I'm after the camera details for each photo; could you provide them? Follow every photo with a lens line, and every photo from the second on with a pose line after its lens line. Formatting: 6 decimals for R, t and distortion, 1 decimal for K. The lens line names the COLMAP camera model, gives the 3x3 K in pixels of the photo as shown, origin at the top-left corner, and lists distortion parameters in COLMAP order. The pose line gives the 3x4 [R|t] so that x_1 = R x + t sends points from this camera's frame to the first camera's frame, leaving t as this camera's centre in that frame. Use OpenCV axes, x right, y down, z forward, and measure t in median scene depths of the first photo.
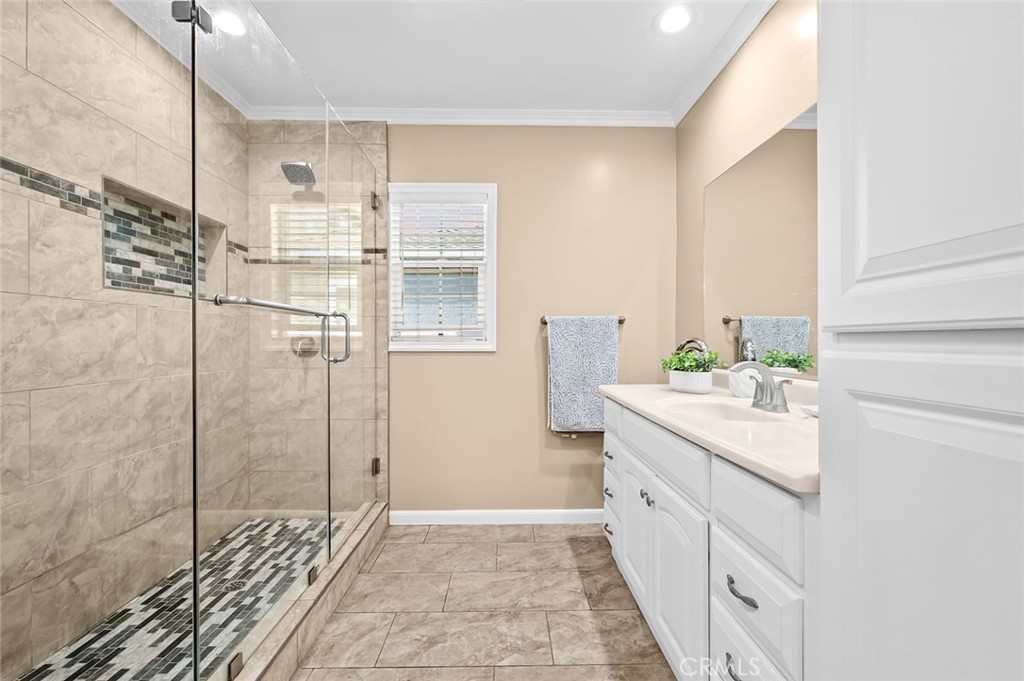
lens RADIAL K [[448.1, 0, 511.0], [0, 448.1, 343.0], [0, 0, 1]] dist [0.001142, -0.001700]
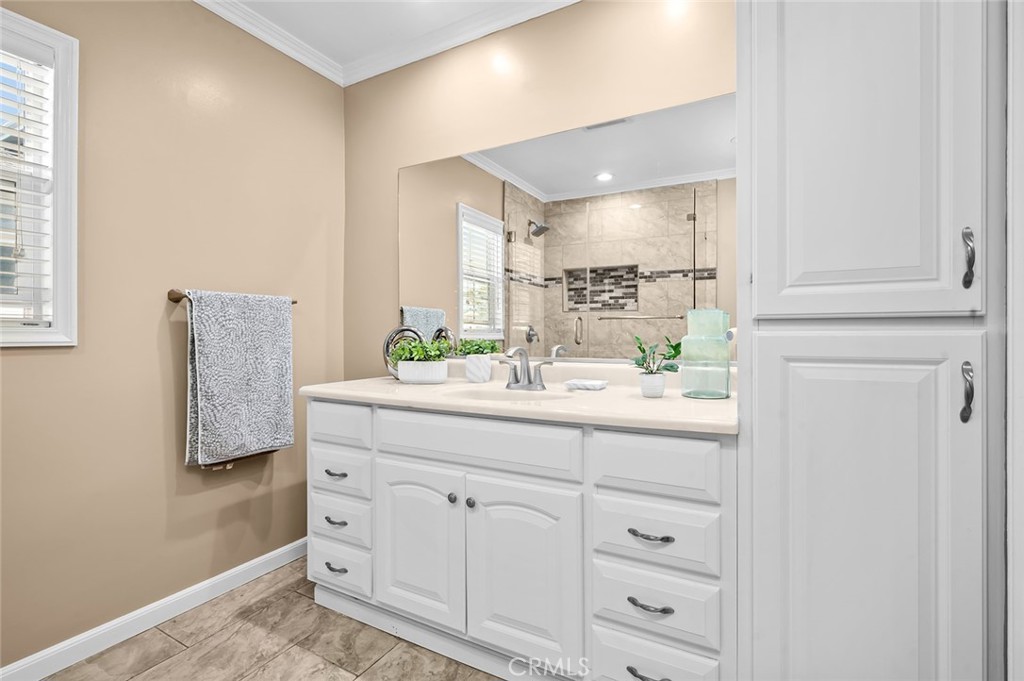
lens RADIAL K [[471.2, 0, 510.9], [0, 471.2, 336.9], [0, 0, 1]] dist [-0.001246, -0.000102]
pose [[0.487866, -0.001377, 0.872918, -0.326174], [0.002287, 0.999997, 0.000299, 0.010471], [-0.872916, 0.001850, 0.487867, 0.306535]]
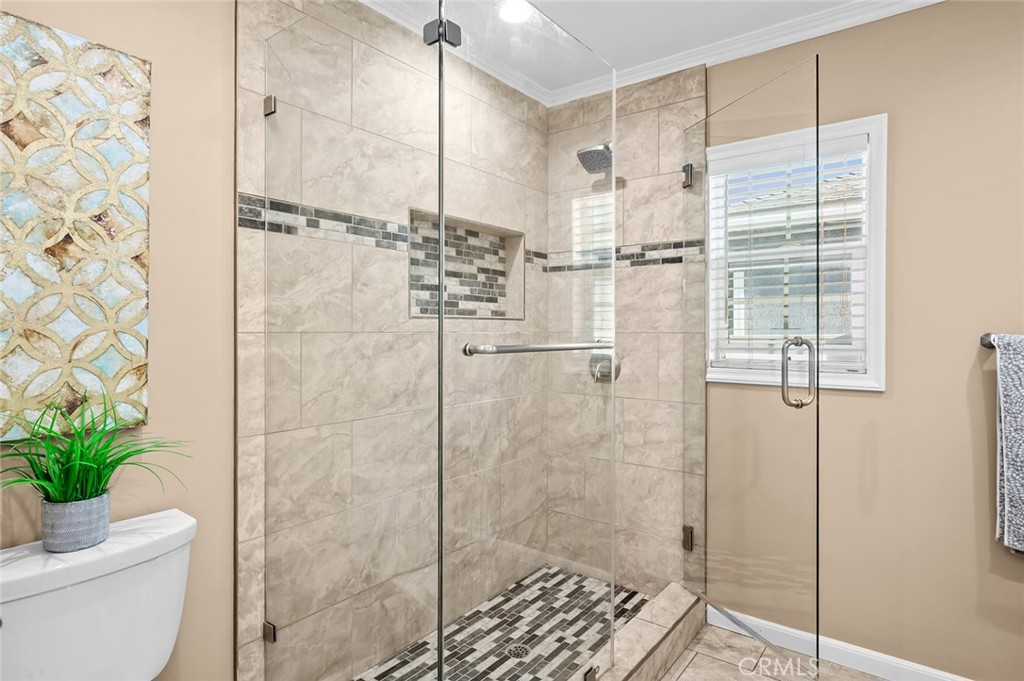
lens RADIAL K [[560.1, 0, 515.7], [0, 560.1, 330.4], [0, 0, 1]] dist [0.001645, 0.001182]
pose [[0.786425, -0.000870, -0.617686, 0.051158], [0.000300, 0.999999, -0.001027, -0.074134], [0.617686, 0.000622, 0.786425, 0.116526]]
